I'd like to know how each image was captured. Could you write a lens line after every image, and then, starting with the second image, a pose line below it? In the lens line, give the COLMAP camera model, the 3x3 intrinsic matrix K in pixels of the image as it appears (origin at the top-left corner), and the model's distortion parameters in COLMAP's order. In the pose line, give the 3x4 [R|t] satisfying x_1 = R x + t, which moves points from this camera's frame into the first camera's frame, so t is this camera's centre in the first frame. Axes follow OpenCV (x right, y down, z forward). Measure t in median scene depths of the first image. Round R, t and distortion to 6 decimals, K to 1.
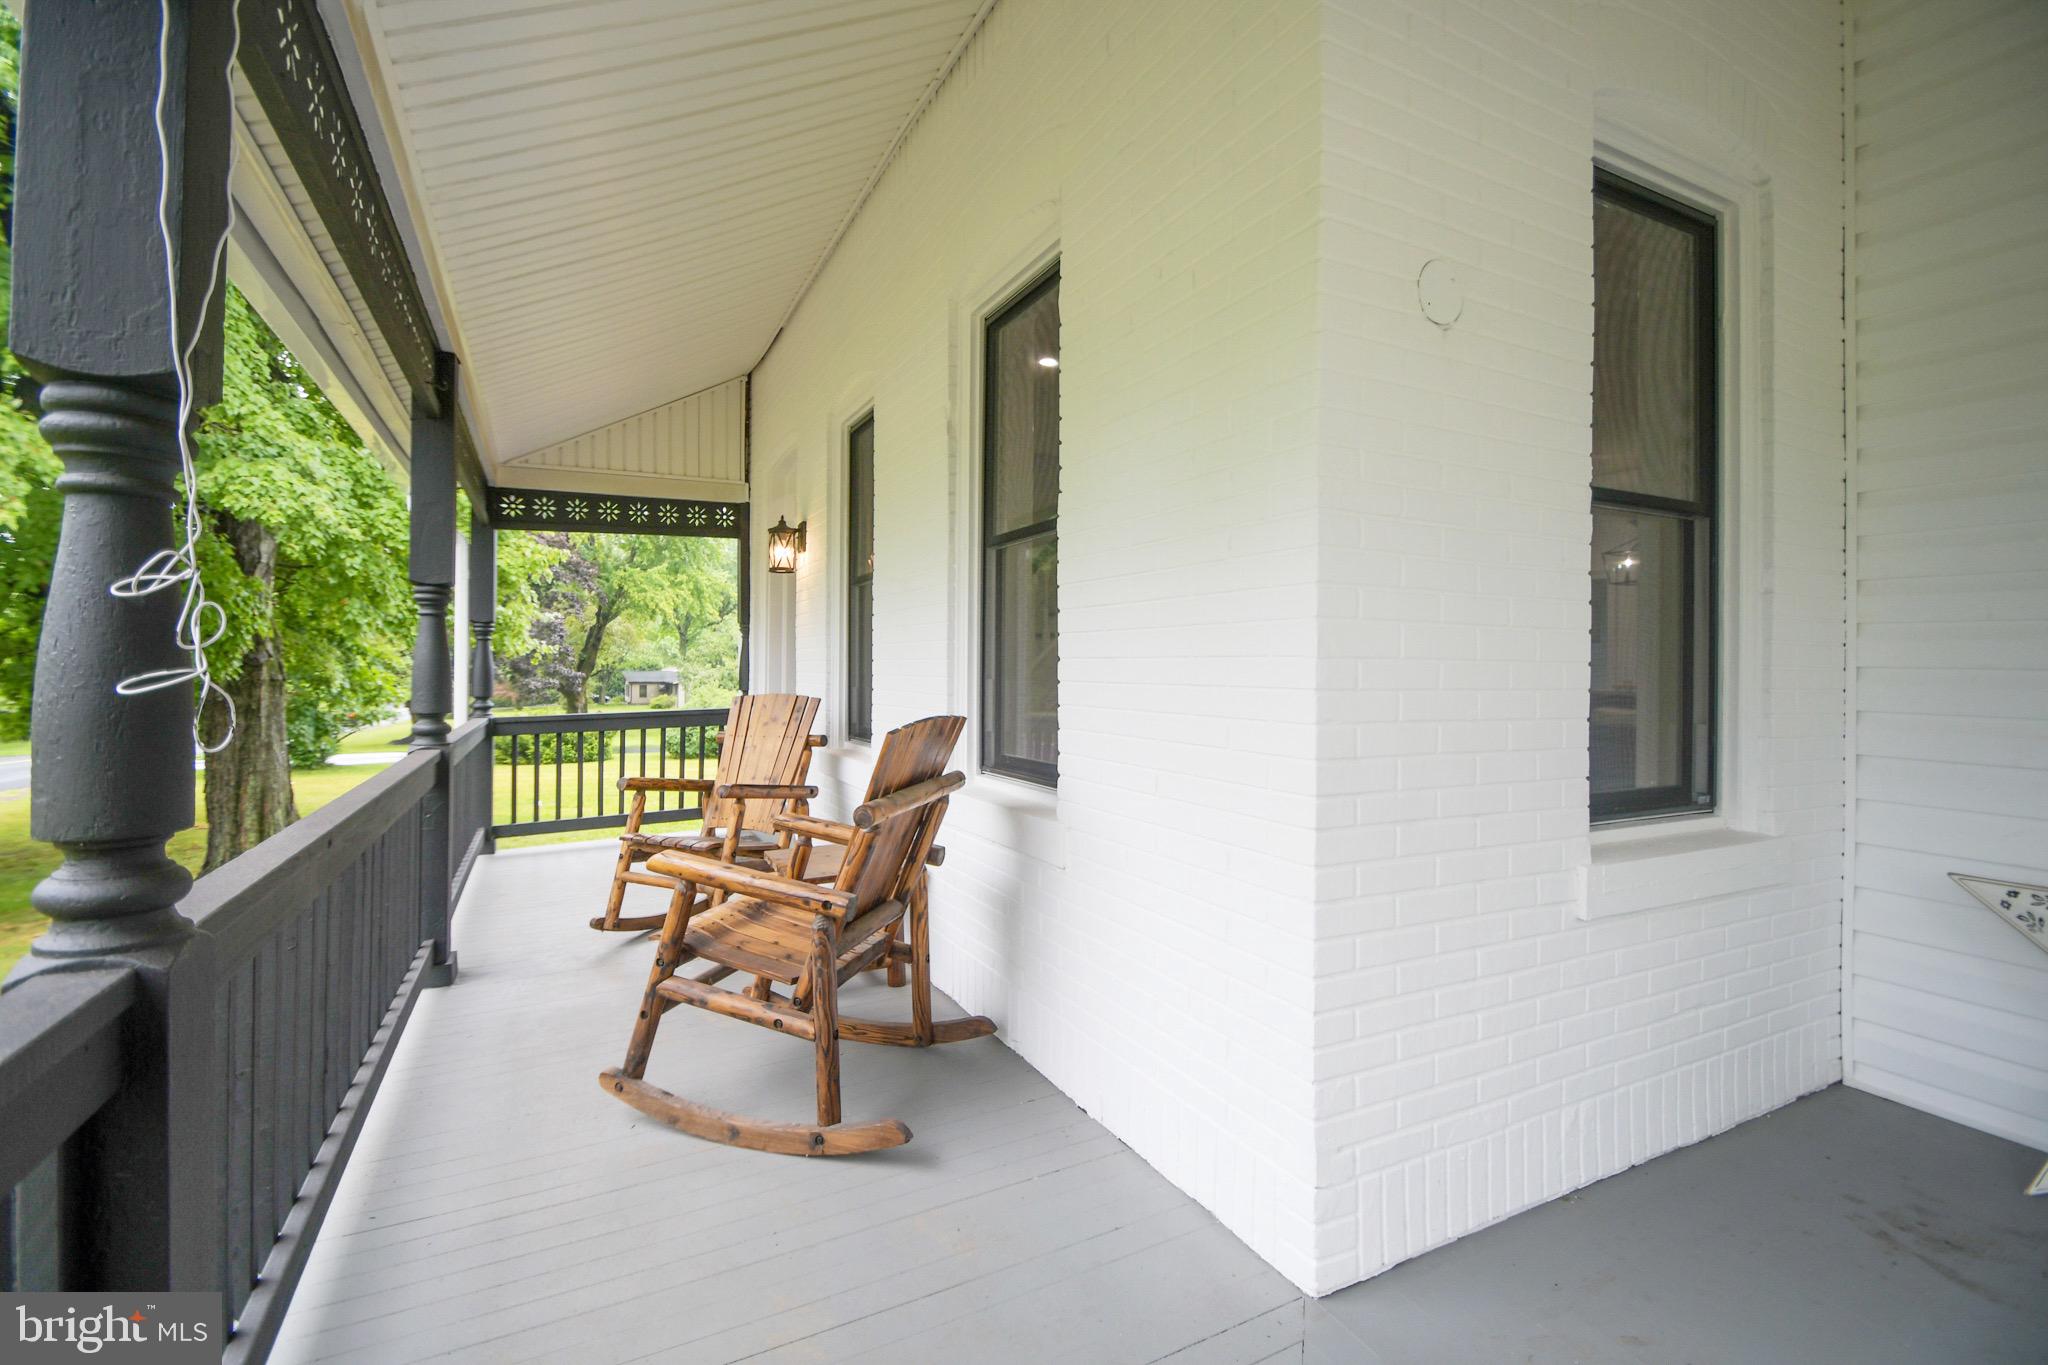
lens RADIAL K [[897.9, 0, 997.9], [0, 897.9, 673.5], [0, 0, 1]] dist [0.021720, -0.020566]
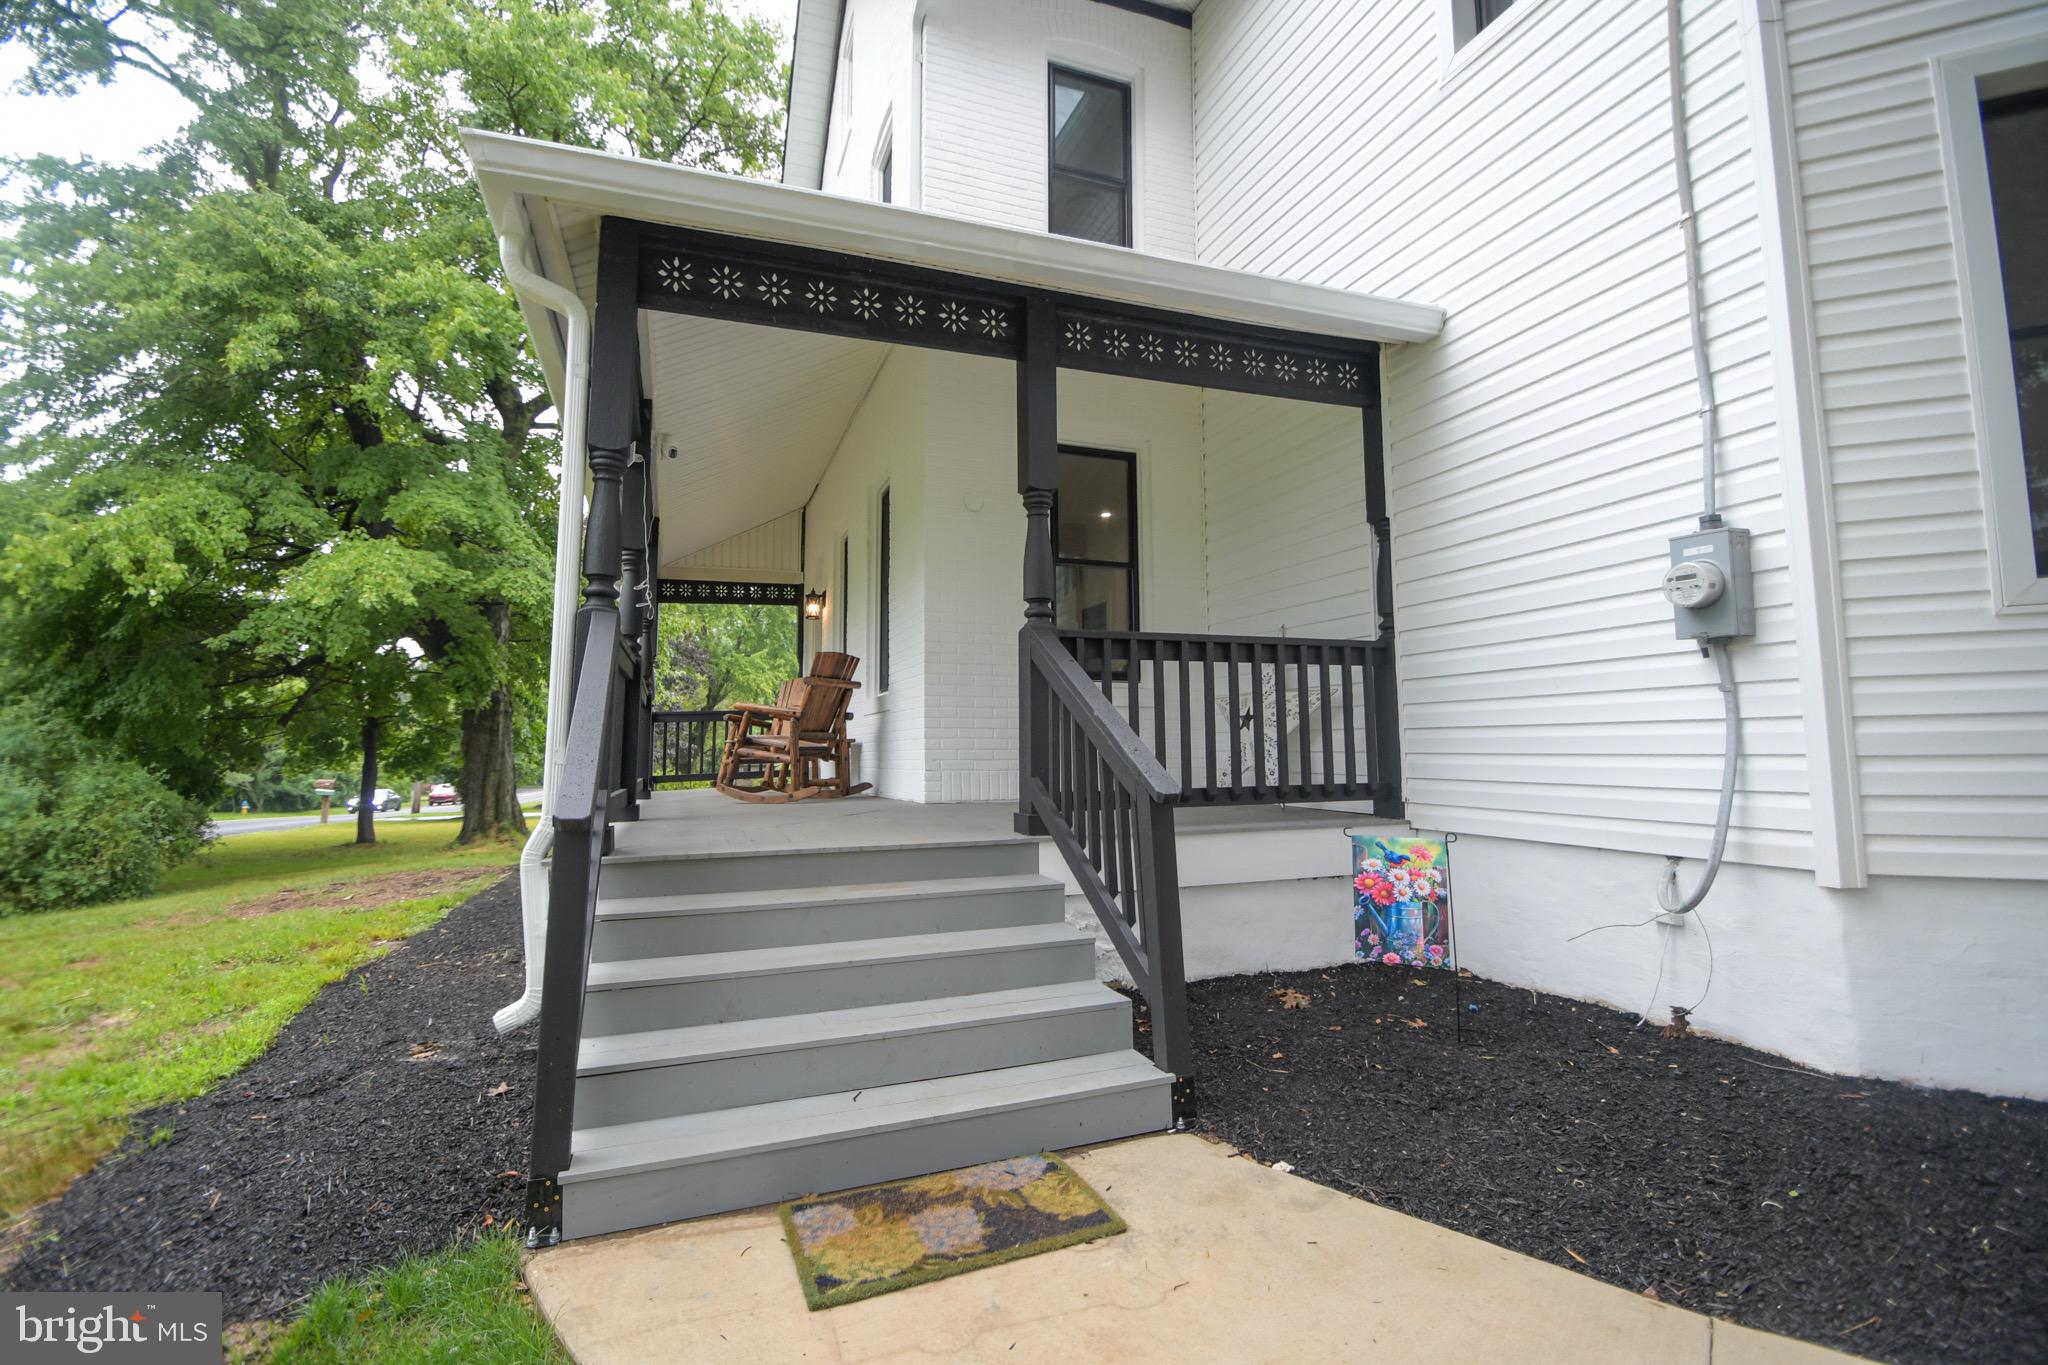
lens RADIAL K [[897.9, 0, 997.9], [0, 897.9, 673.5], [0, 0, 1]] dist [0.021720, -0.020566]
pose [[0.994410, -0.022211, -0.103229, 0.250161], [0.012255, 0.995297, -0.096097, 0.139986], [0.104877, 0.094295, 0.990005, -0.591875]]
